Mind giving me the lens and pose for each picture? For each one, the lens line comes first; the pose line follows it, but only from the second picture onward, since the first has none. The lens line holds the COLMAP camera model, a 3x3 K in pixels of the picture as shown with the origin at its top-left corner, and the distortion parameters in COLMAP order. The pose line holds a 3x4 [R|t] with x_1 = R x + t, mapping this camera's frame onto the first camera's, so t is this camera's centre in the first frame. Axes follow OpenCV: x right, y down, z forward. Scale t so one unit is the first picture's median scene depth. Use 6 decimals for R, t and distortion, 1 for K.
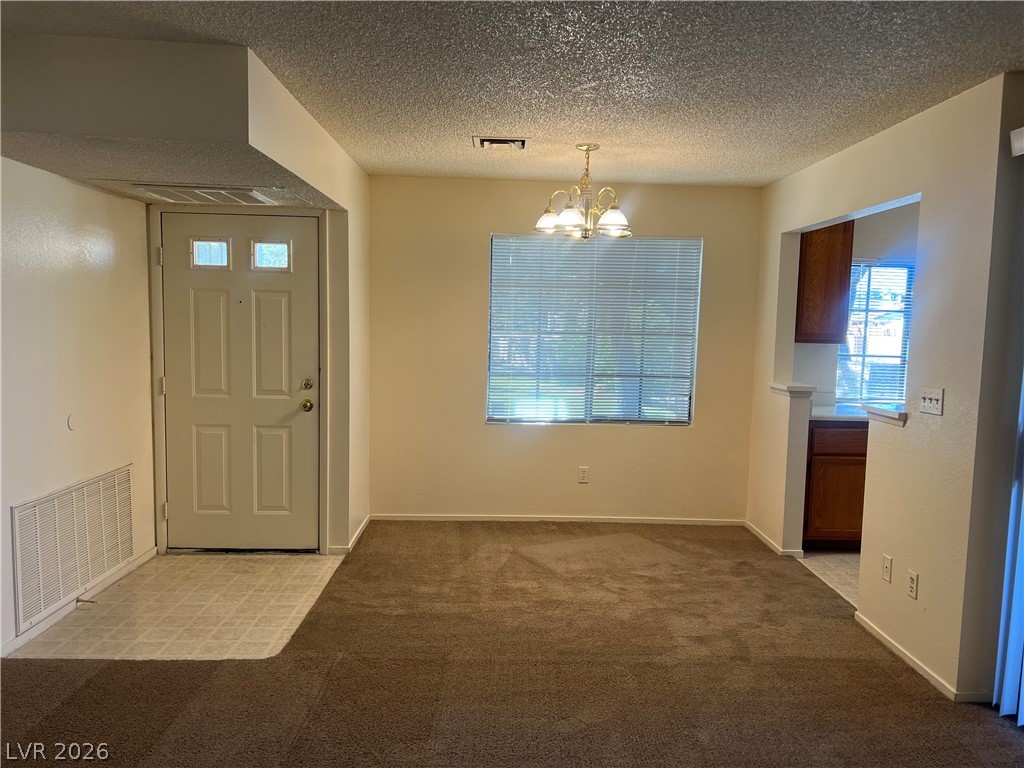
lens RADIAL K [[788.2, 0, 513.0], [0, 788.2, 389.0], [0, 0, 1]] dist [0.072069, -0.014764]
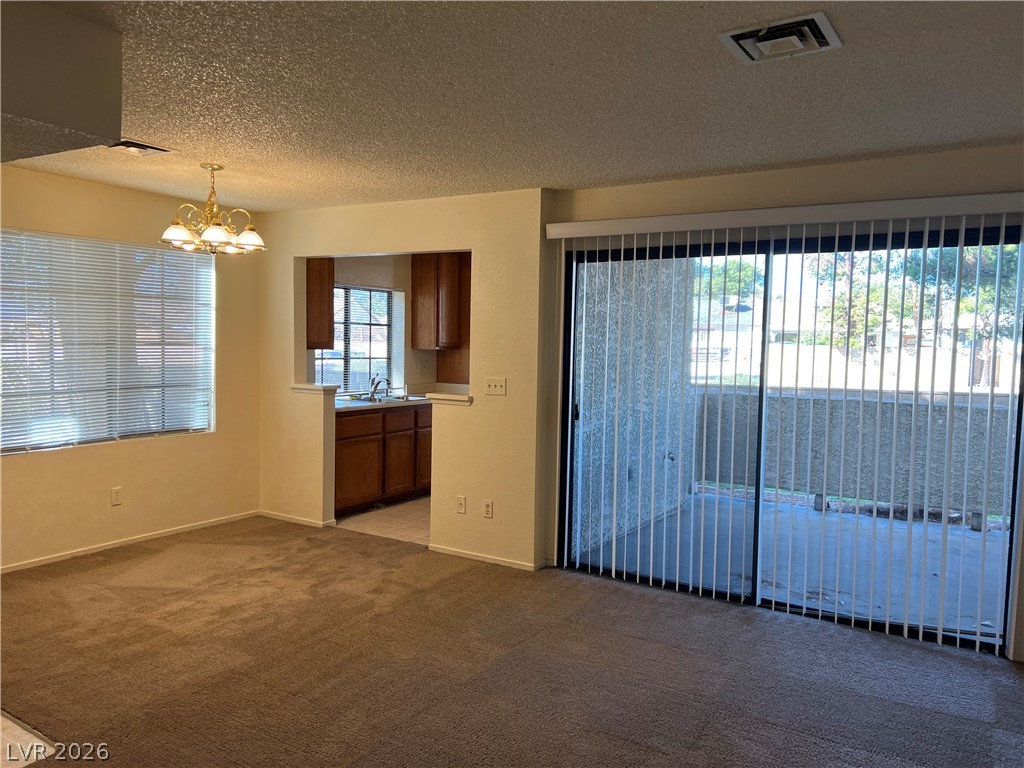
lens RADIAL K [[788.2, 0, 507.2], [0, 788.2, 380.6], [0, 0, 1]] dist [0.072069, -0.014764]
pose [[0.563652, -0.058544, 0.823935, -0.526252], [0.068839, 0.997344, 0.023773, -0.022739], [-0.823139, 0.043319, 0.566185, 0.095705]]
